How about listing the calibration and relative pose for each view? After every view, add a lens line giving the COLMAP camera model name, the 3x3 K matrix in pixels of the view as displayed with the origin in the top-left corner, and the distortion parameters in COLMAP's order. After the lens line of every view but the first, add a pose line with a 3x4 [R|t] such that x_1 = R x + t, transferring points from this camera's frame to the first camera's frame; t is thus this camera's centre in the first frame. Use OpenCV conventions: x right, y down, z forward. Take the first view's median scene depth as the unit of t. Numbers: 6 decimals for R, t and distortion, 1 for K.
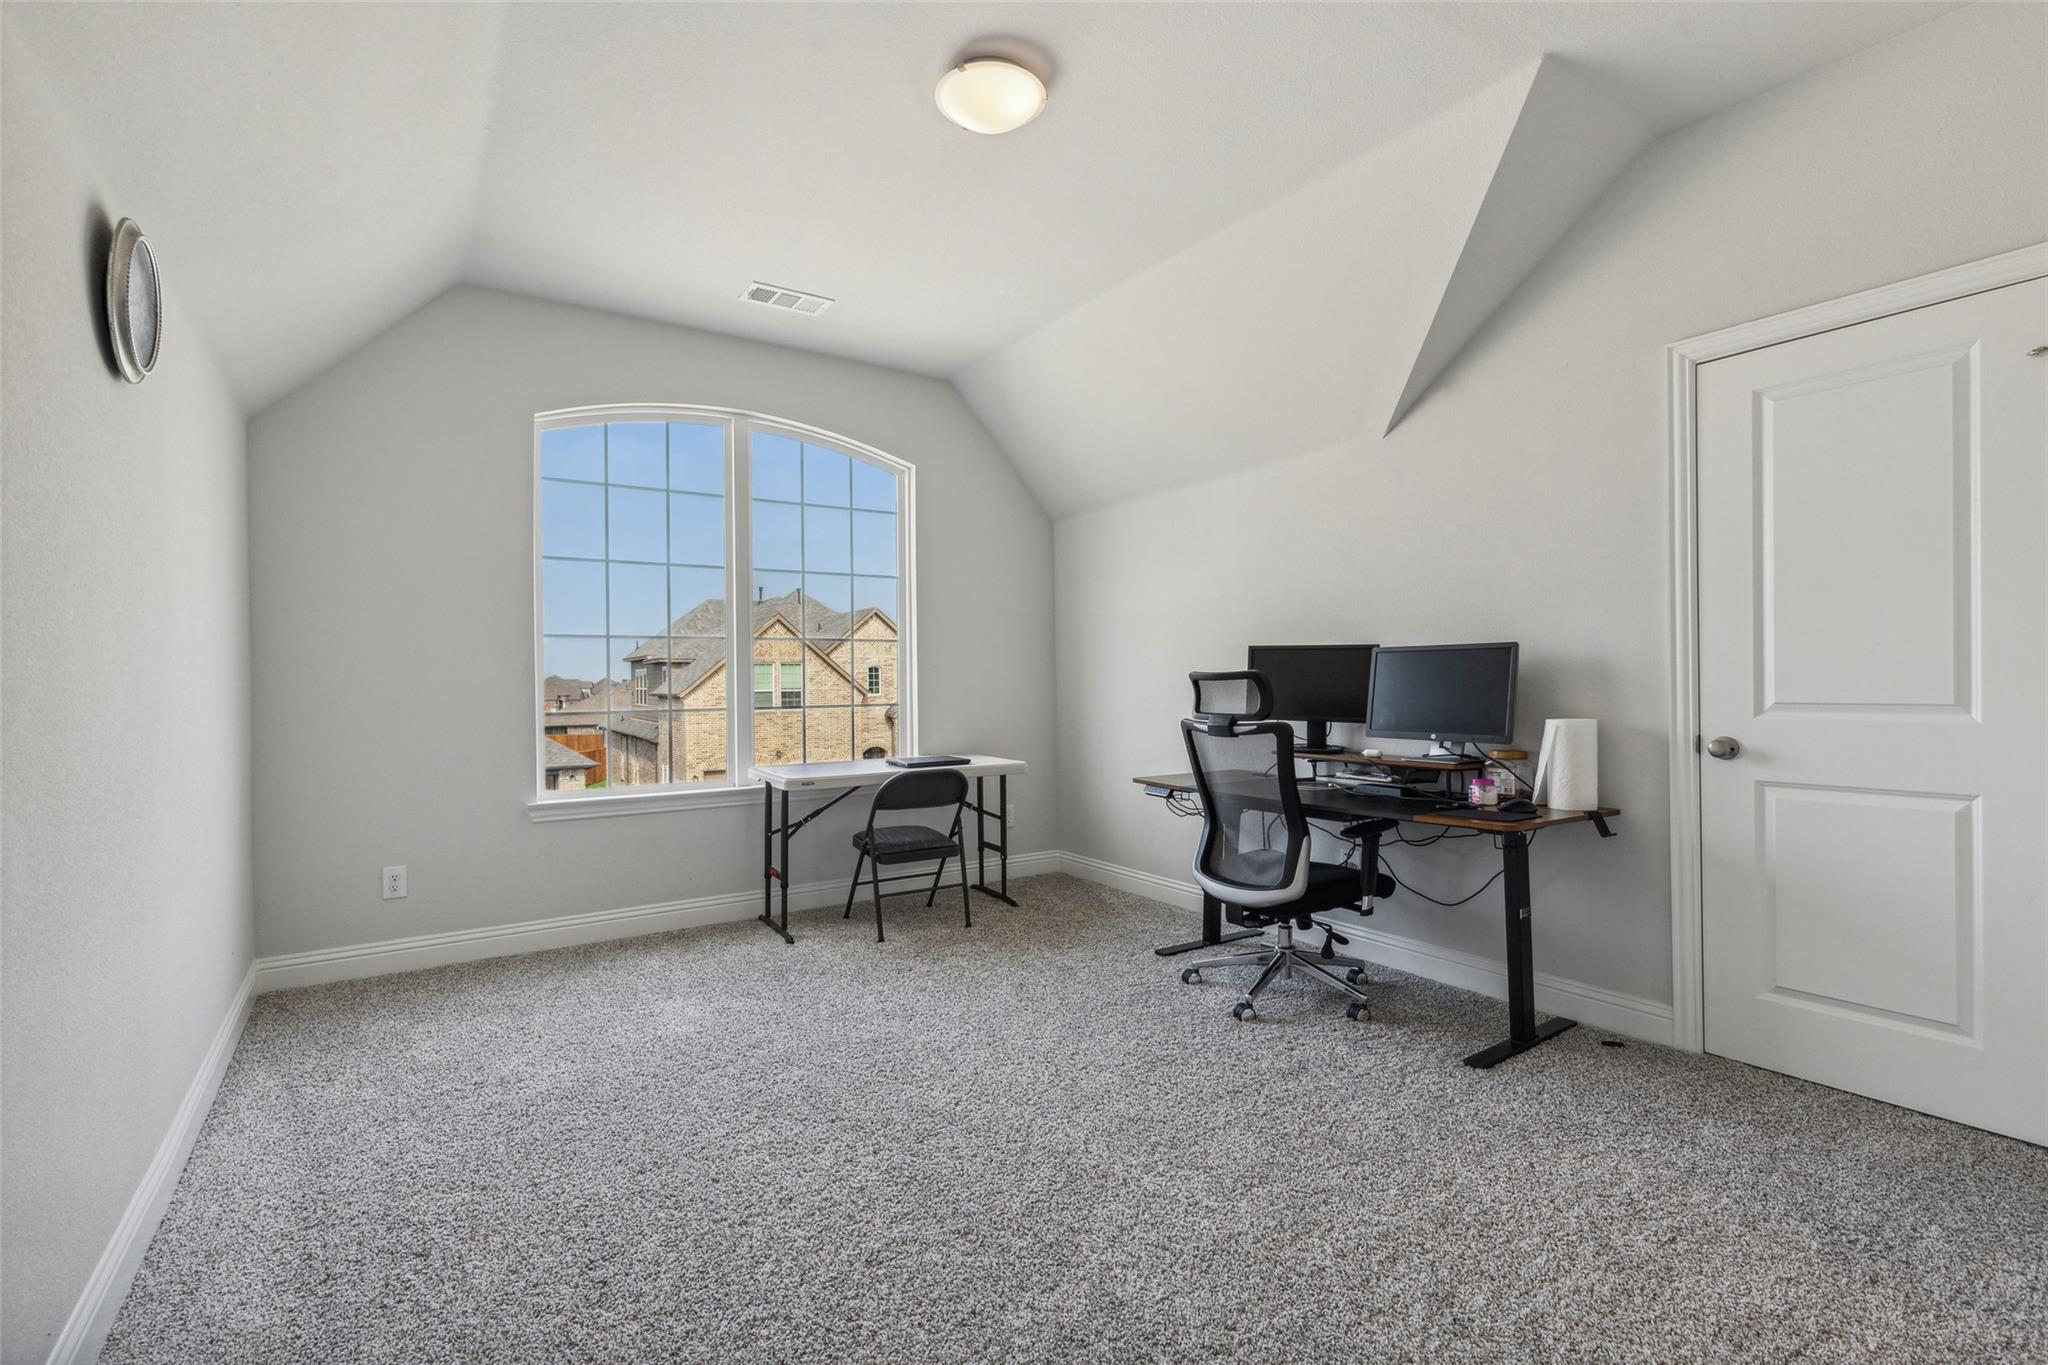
lens RADIAL K [[939.3, 0, 1024.2], [0, 939.3, 685.9], [0, 0, 1]] dist [-0.000146, -0.000225]
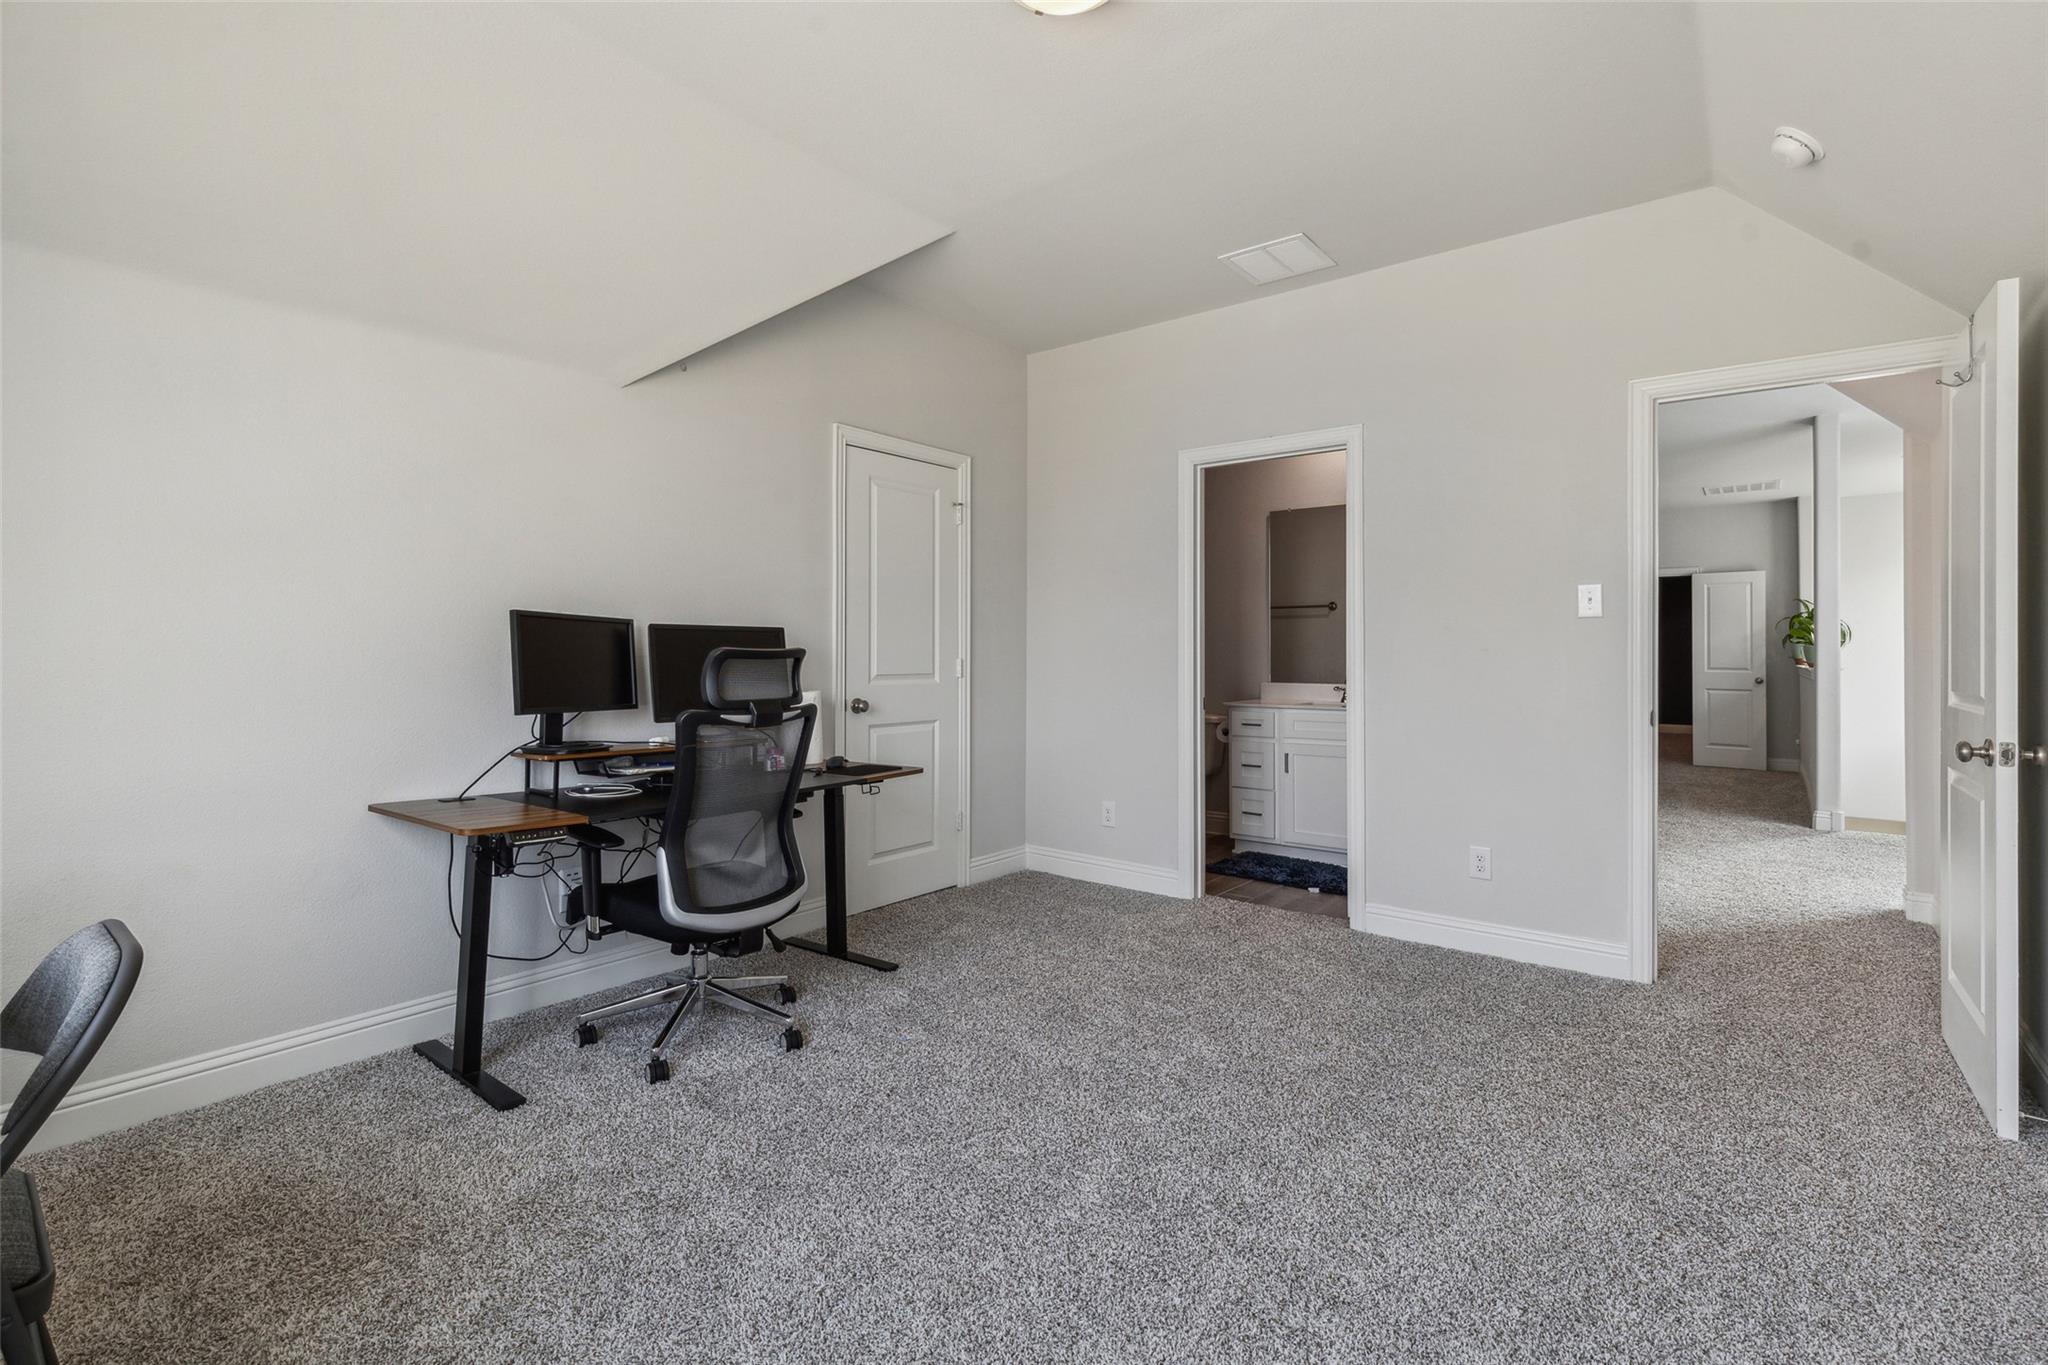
lens RADIAL K [[939.3, 0, 1027.8], [0, 939.3, 663.0], [0, 0, 1]] dist [-0.000146, -0.000225]
pose [[-0.270665, -0.001015, 0.962673, -0.760061], [0.001431, 0.999998, 0.001457, -0.003694], [-0.962673, 0.001772, -0.270663, 1.130625]]
